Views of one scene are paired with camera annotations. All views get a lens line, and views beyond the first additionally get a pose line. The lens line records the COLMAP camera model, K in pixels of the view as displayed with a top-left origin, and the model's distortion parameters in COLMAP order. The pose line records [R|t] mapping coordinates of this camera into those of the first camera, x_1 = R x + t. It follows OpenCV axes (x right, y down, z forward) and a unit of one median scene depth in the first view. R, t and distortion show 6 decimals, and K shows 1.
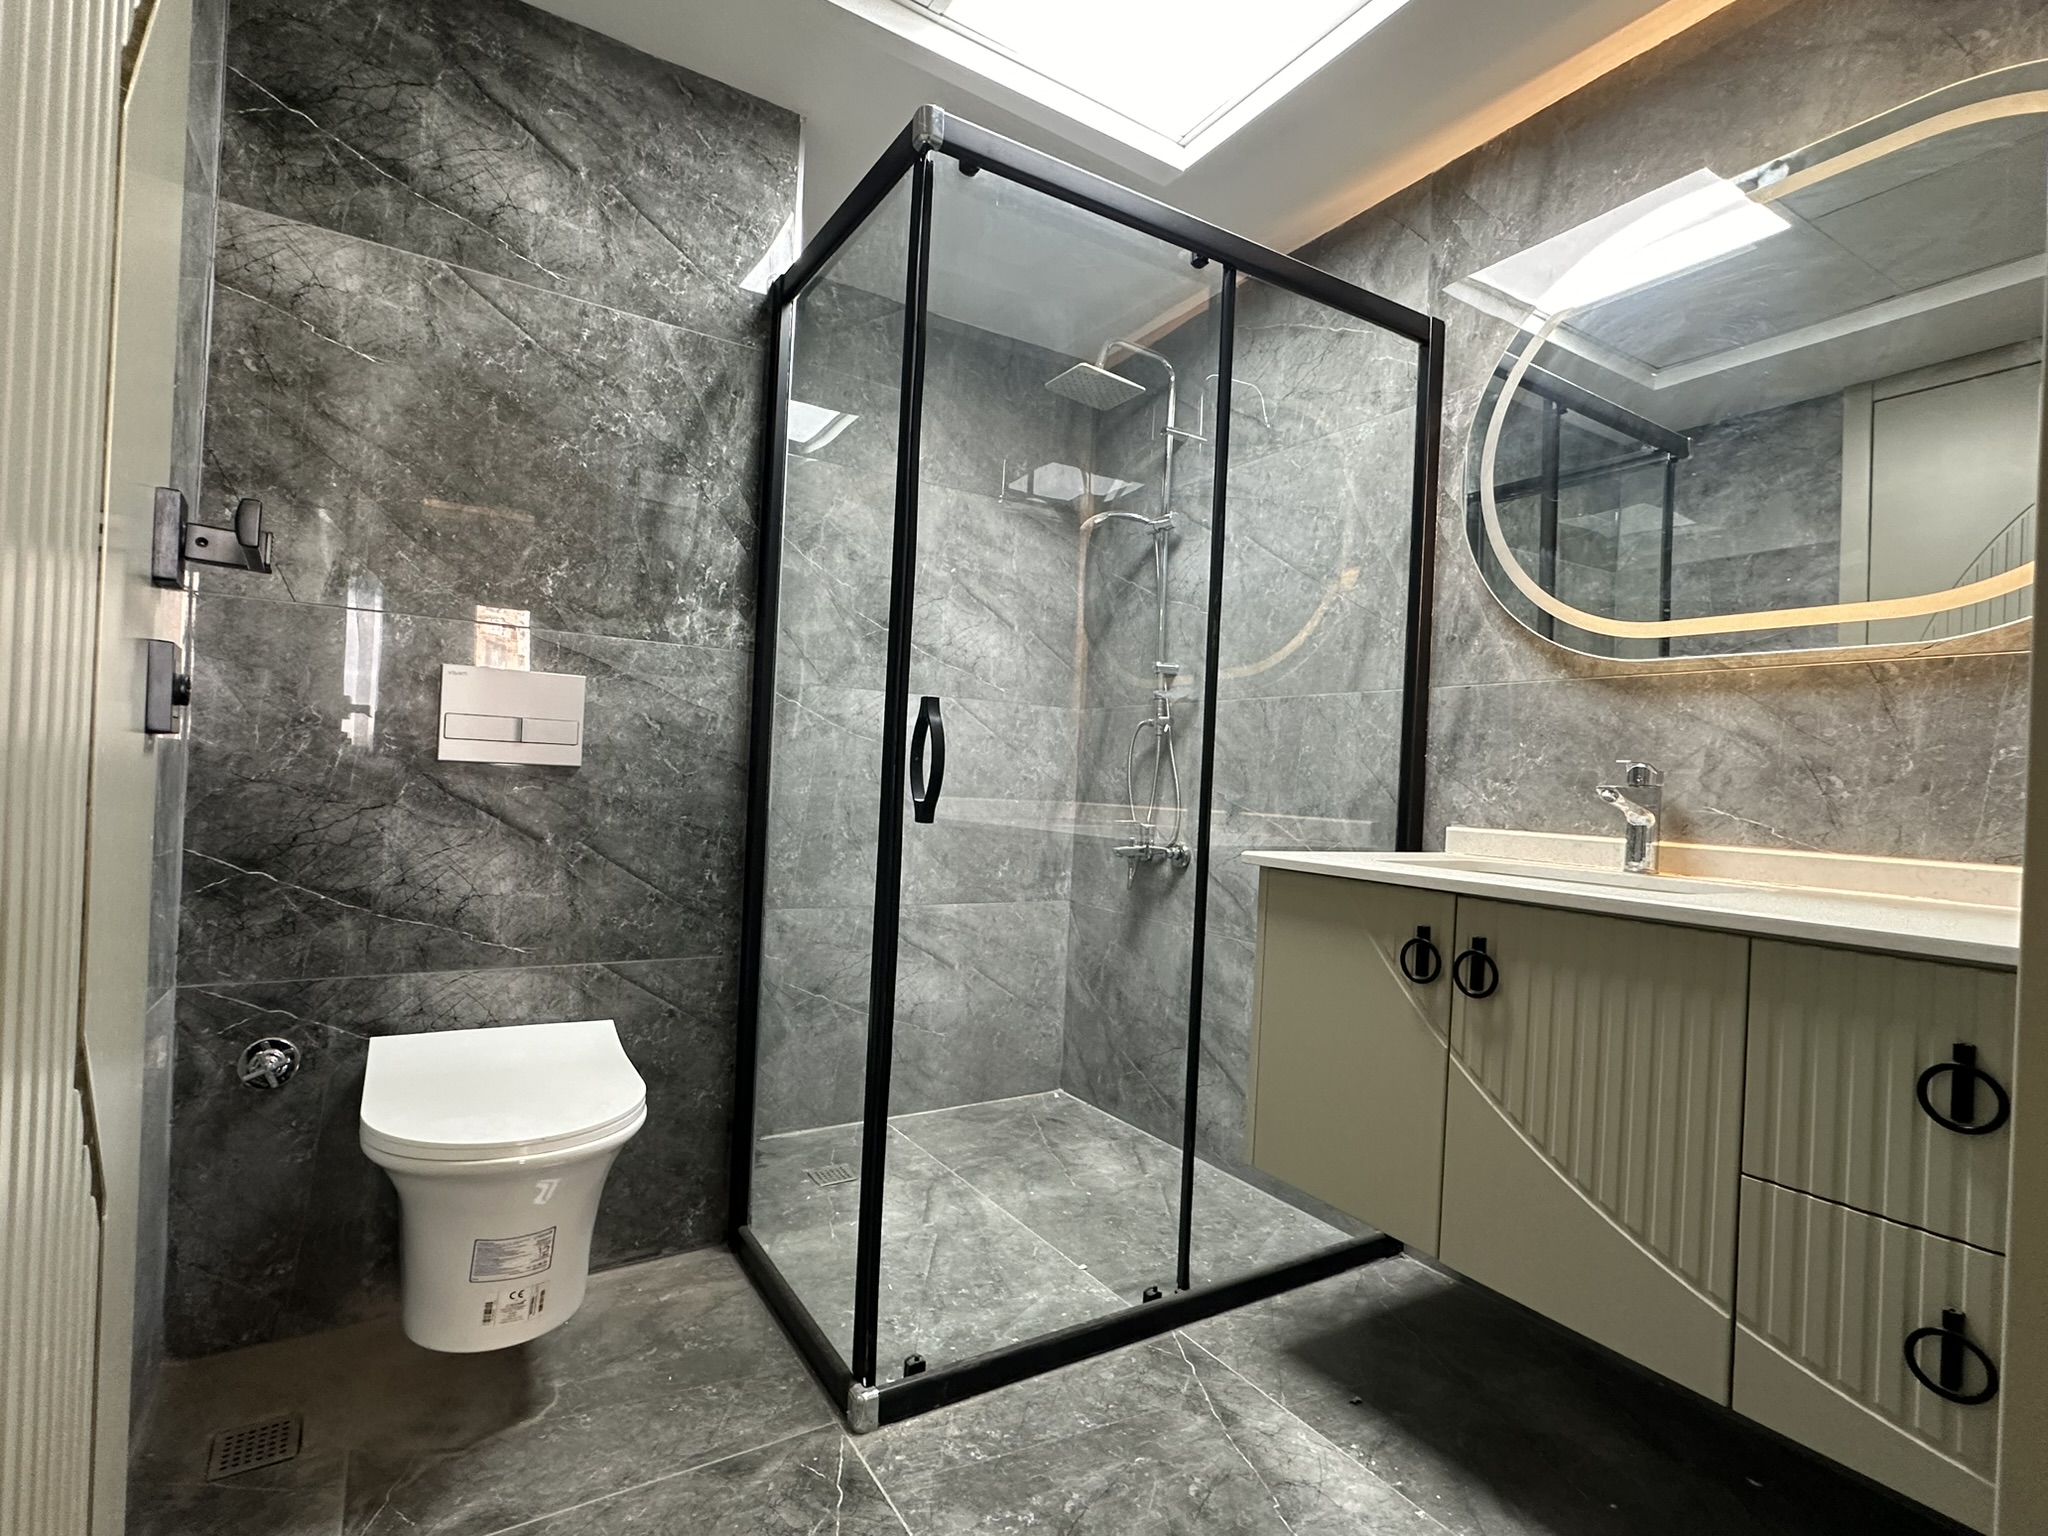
lens RADIAL K [[983.6, 0, 1023.4], [0, 983.6, 770.8], [0, 0, 1]] dist [-0.003720, 0.000727]
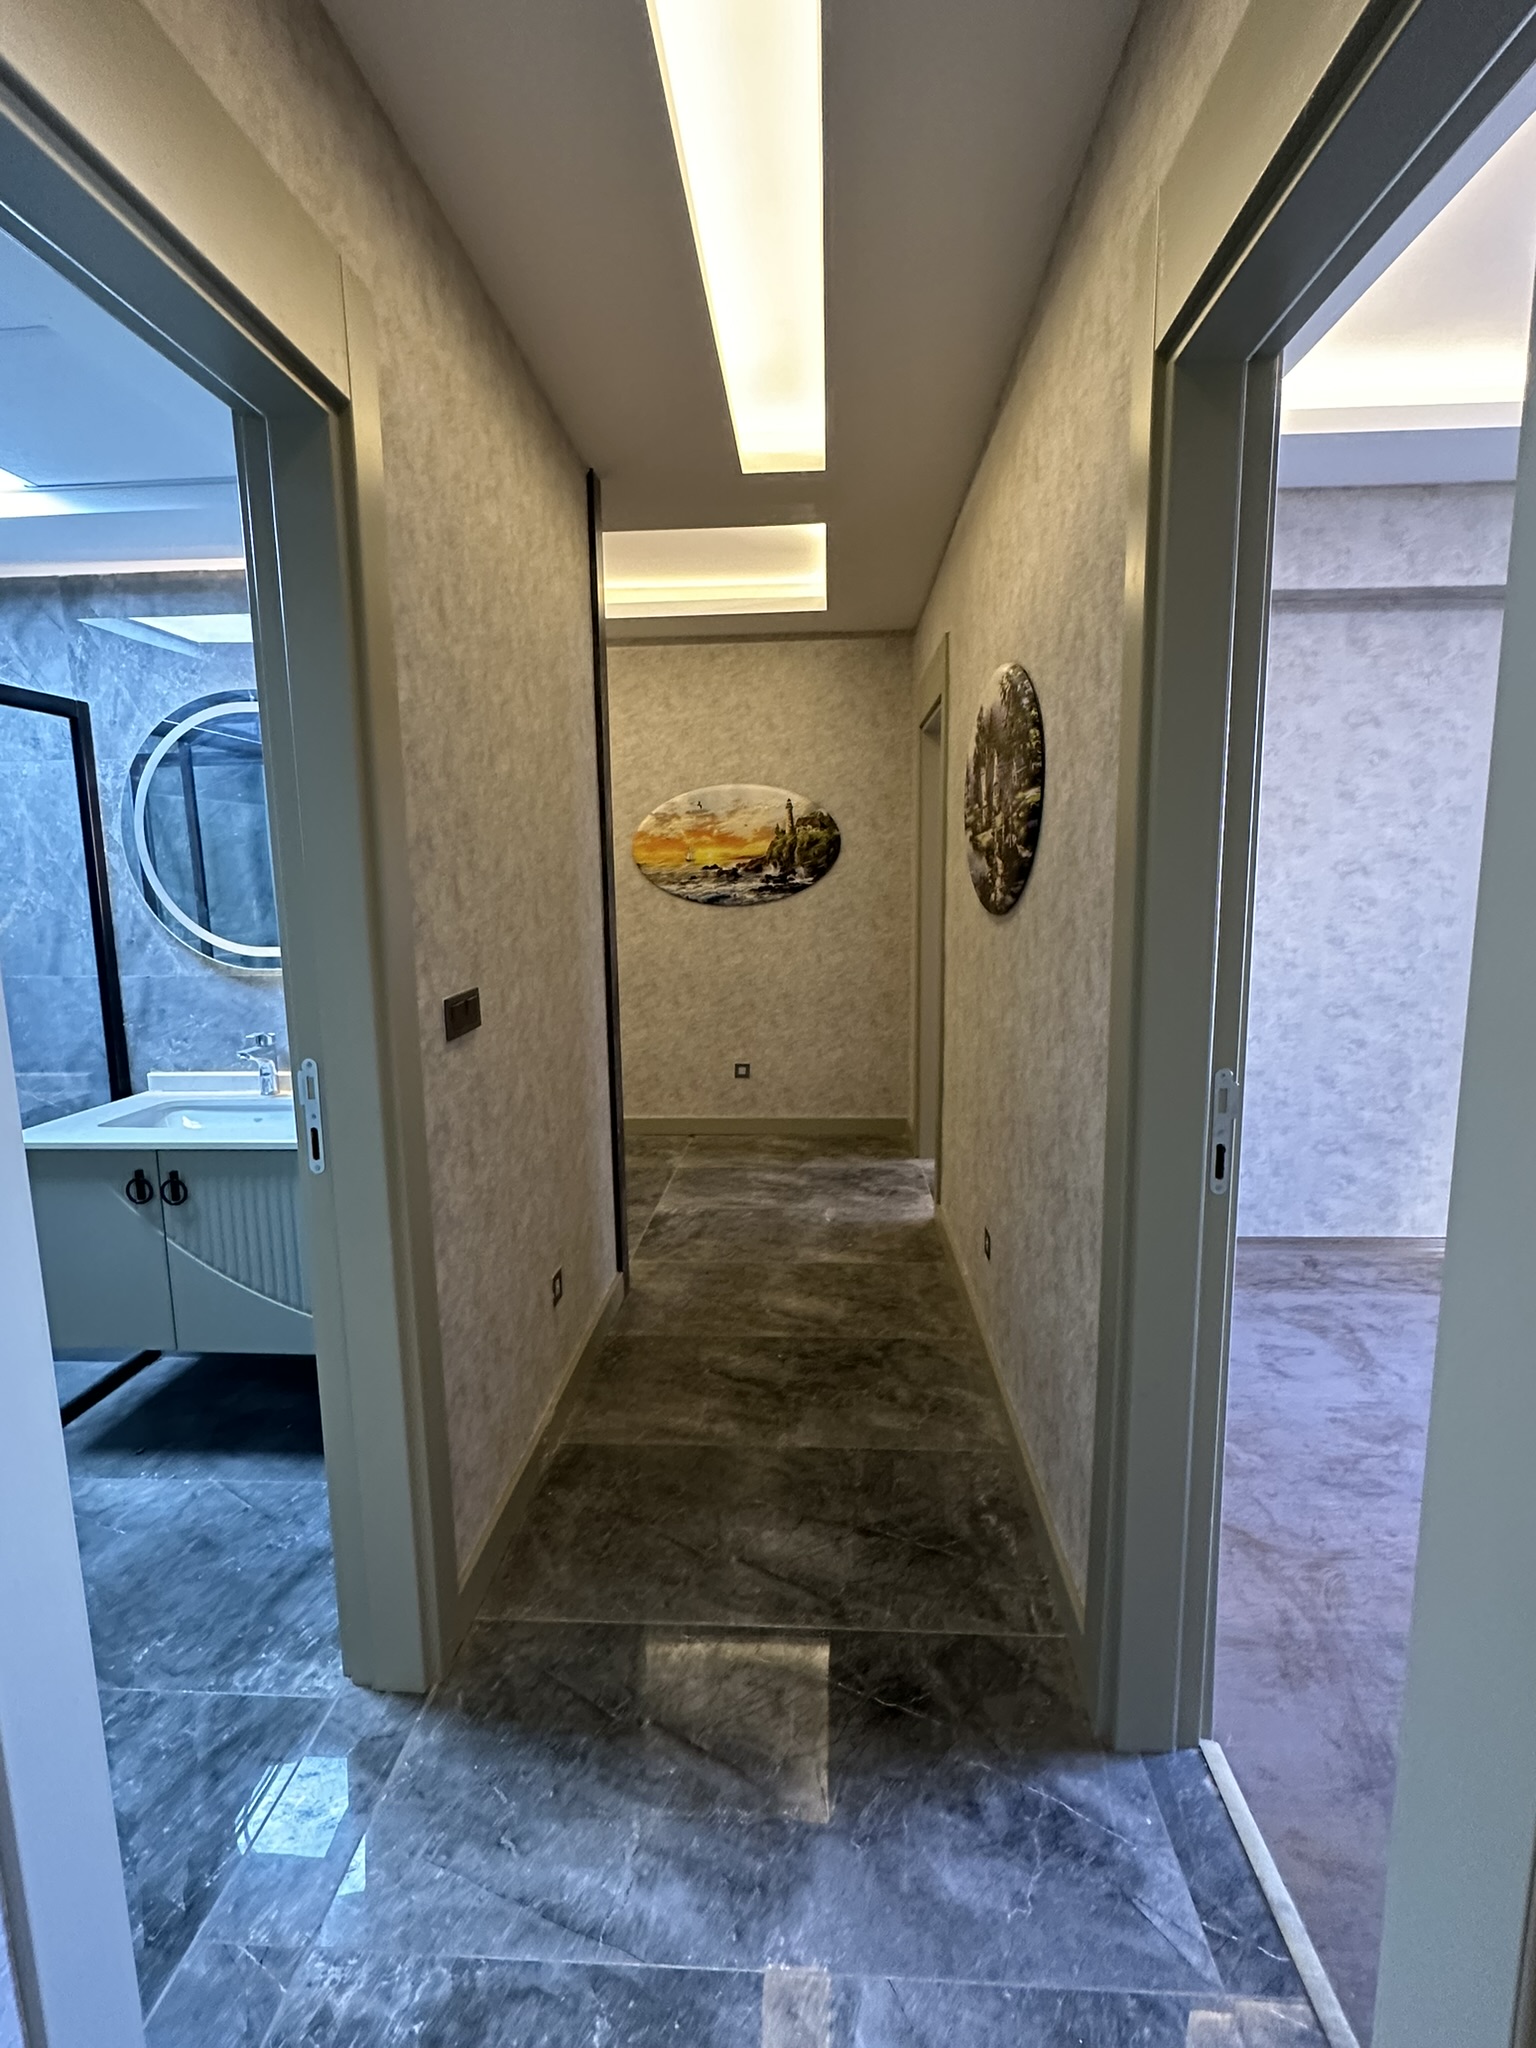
lens RADIAL K [[989.1, 0, 764.6], [0, 989.1, 1017.7], [0, 0, 1]] dist [-0.001970, -0.000317]
pose [[0.577630, -0.174508, 0.797427, -0.192493], [0.037810, 0.981553, 0.187414, -0.264481], [-0.815423, -0.078105, 0.573573, -0.575460]]
